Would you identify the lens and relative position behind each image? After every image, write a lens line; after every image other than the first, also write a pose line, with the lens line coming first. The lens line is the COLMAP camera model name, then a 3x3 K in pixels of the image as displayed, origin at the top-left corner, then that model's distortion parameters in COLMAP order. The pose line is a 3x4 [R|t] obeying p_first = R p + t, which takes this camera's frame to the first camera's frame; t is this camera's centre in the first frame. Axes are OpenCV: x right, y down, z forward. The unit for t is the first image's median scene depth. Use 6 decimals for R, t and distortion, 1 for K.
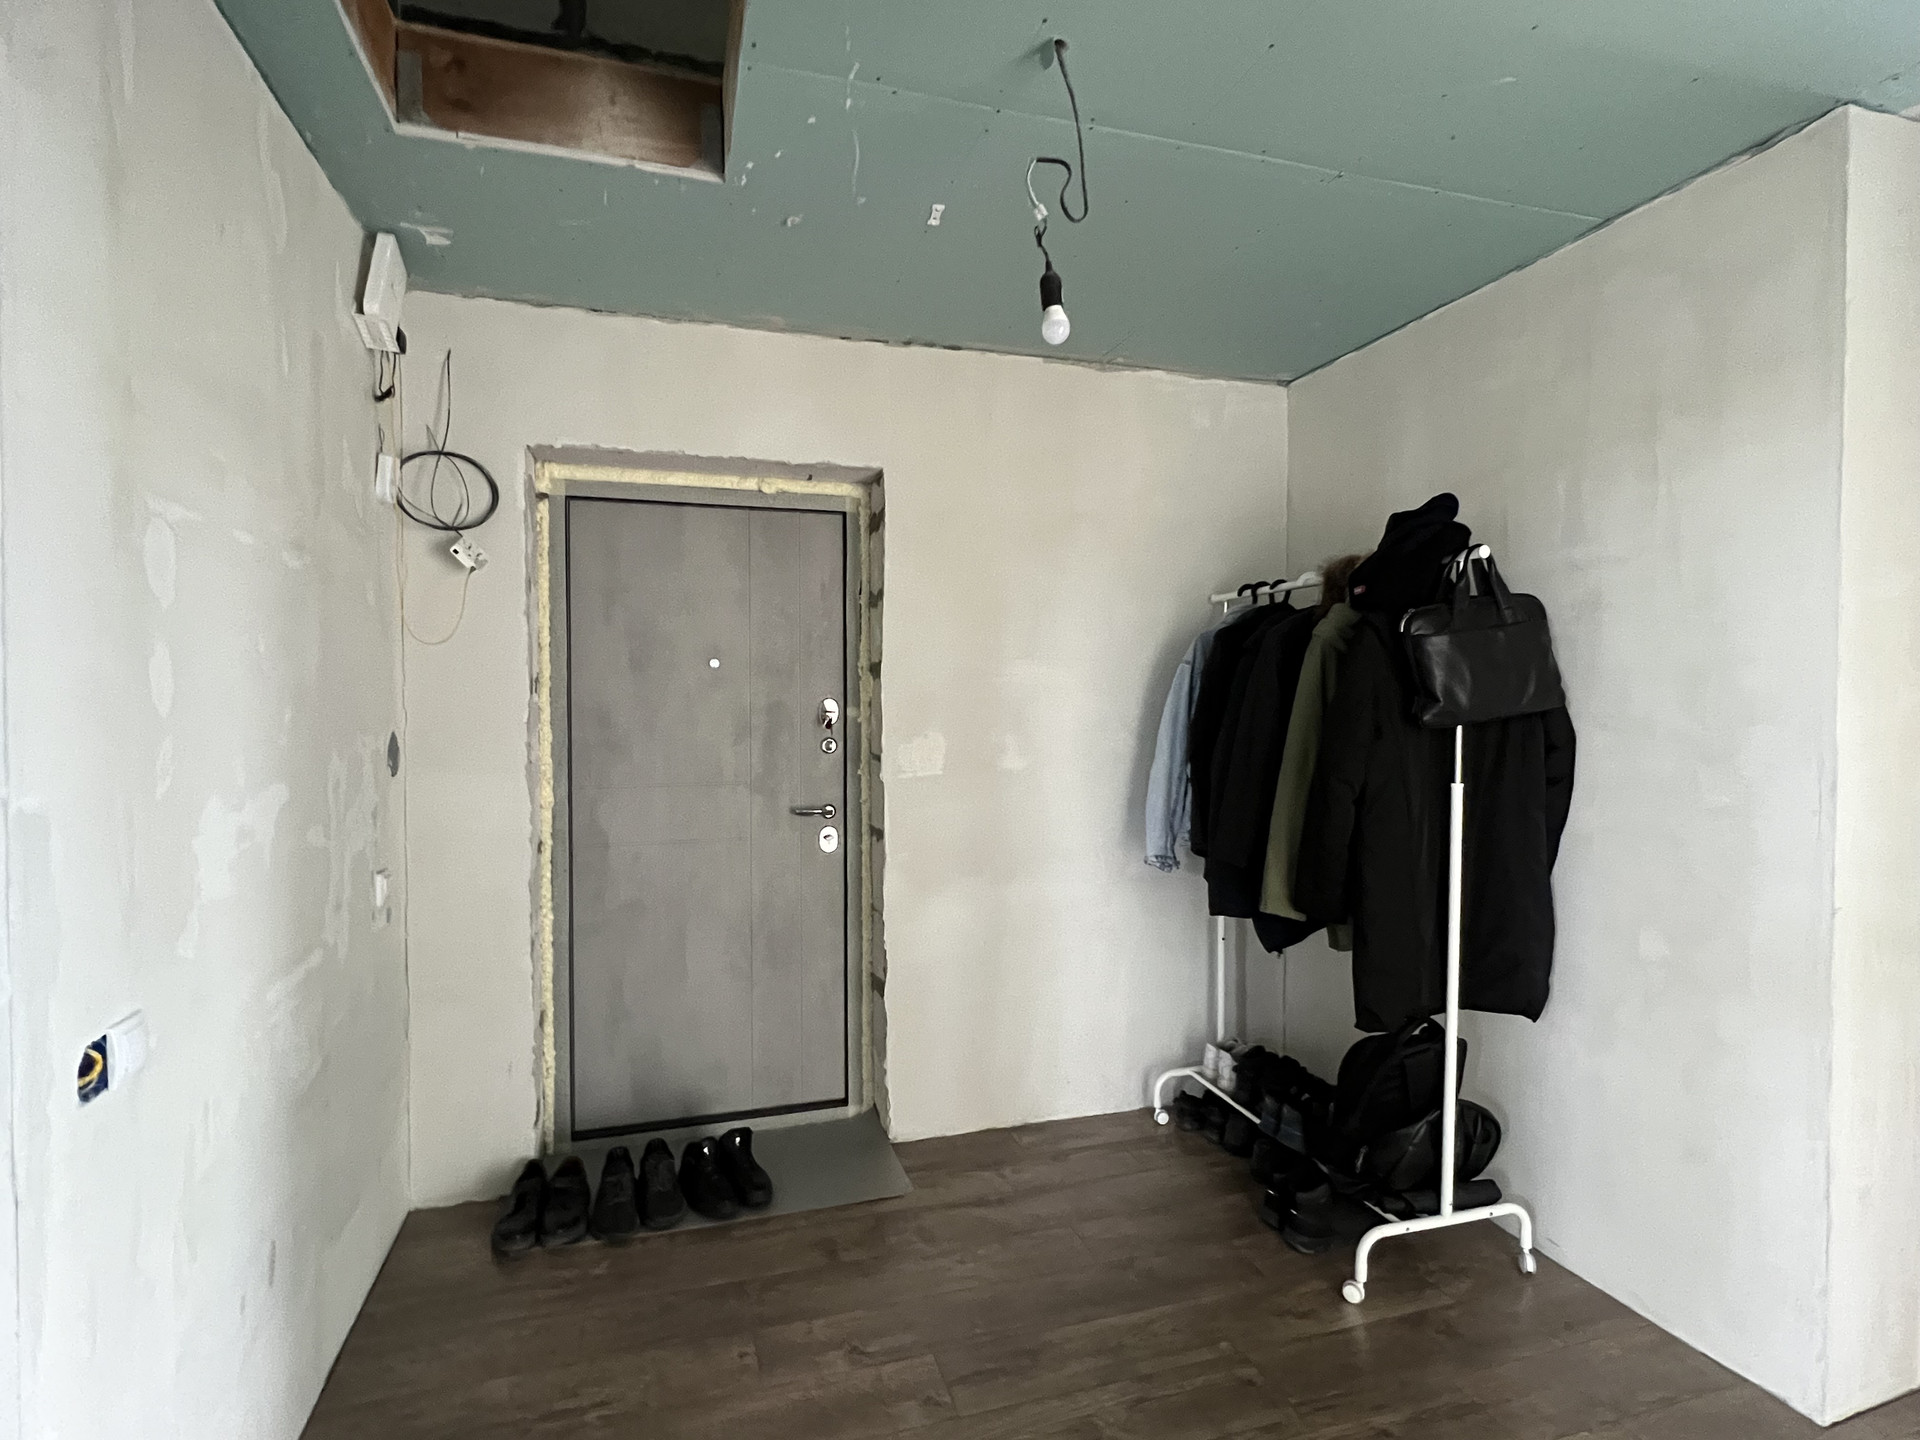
lens RADIAL K [[955.5, 0, 954.9], [0, 955.5, 719.2], [0, 0, 1]] dist [0.002595, -0.000805]
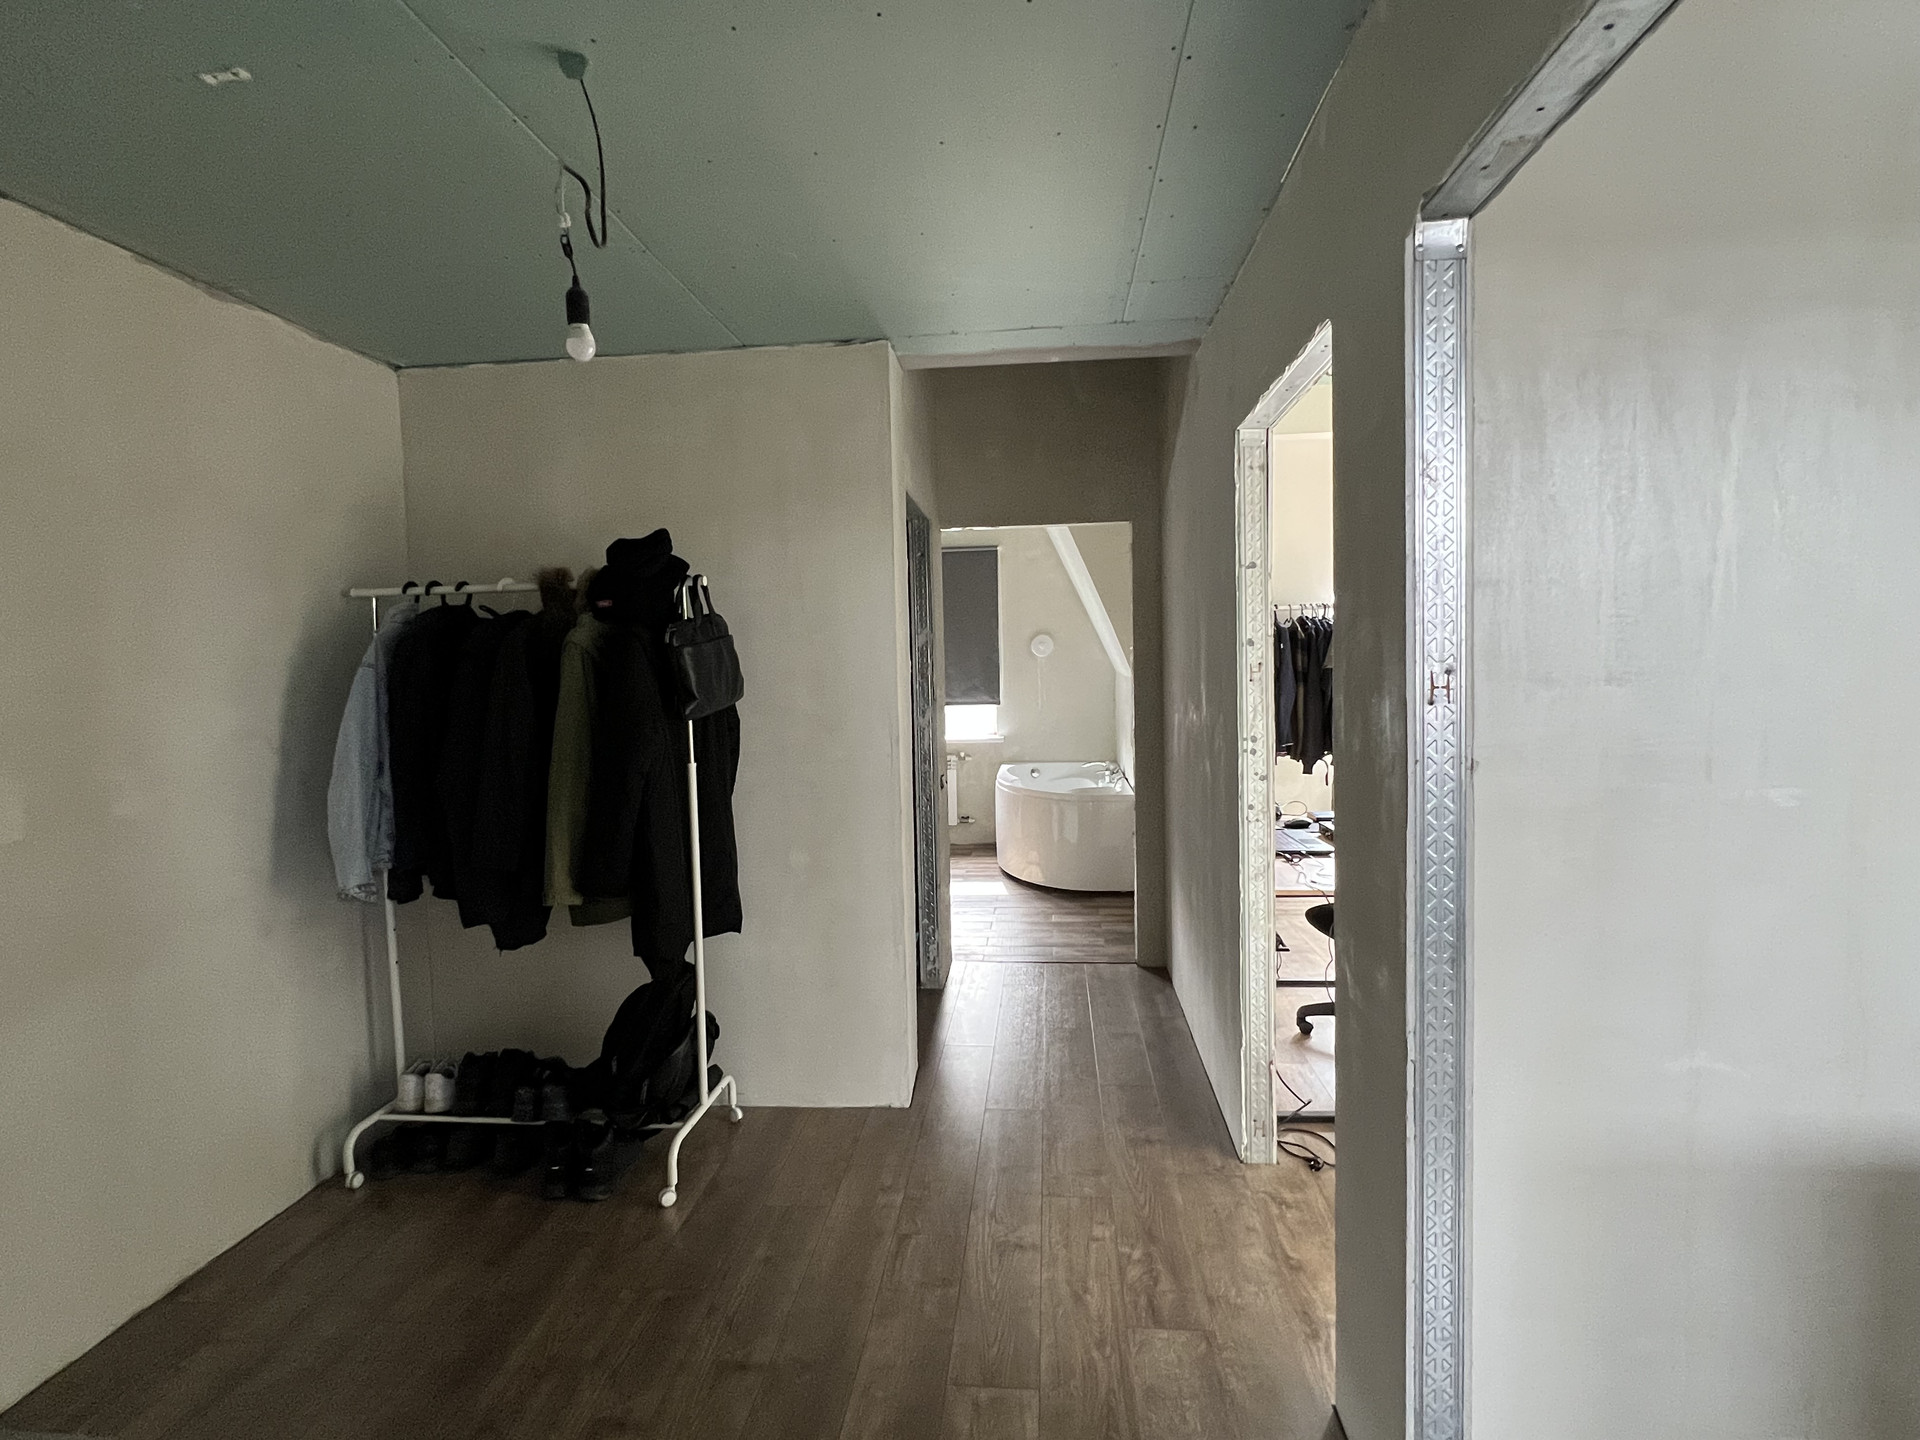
lens RADIAL K [[955.5, 0, 954.9], [0, 955.5, 719.2], [0, 0, 1]] dist [0.002595, -0.000805]
pose [[0.386395, -0.064700, 0.920062, -0.403530], [0.045682, 0.997655, 0.050971, -0.032241], [-0.921202, 0.022335, 0.388444, 0.155483]]
